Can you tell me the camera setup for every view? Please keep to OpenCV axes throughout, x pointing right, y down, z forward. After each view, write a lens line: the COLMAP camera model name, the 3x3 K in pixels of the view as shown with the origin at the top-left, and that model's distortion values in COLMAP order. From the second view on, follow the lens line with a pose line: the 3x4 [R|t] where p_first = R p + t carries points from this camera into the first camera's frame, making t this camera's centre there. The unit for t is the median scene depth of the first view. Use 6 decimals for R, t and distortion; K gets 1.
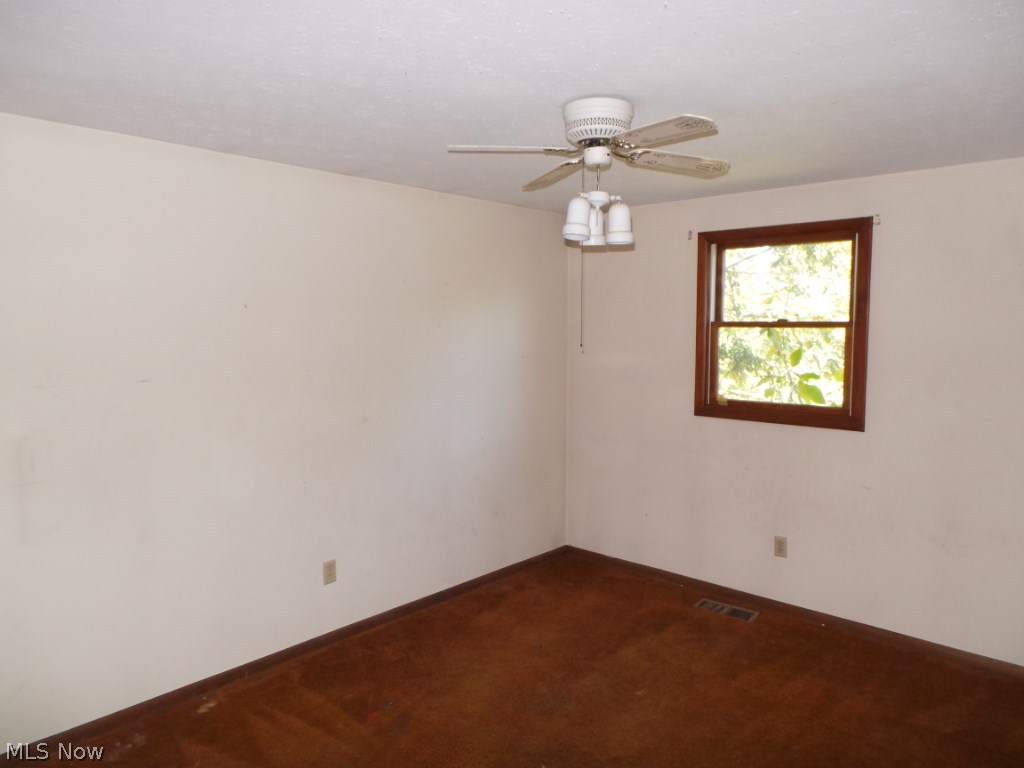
lens RADIAL K [[716.4, 0, 512.0], [0, 716.4, 384.0], [0, 0, 1]] dist [0.002309, 0.003999]
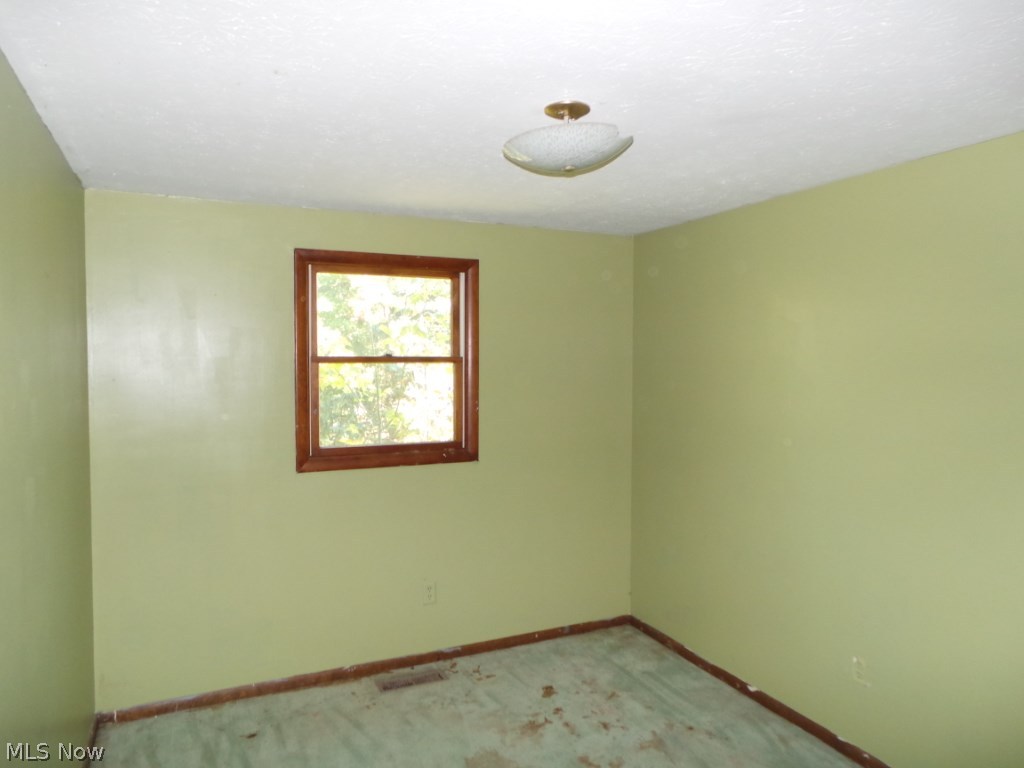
lens RADIAL K [[716.4, 0, 512.0], [0, 716.4, 384.0], [0, 0, 1]] dist [0.002309, 0.003999]
pose [[0.398282, -0.033682, 0.916645, -0.416774], [0.077226, 0.997009, 0.003080, -0.042280], [-0.914006, 0.069562, 0.399692, 0.485994]]
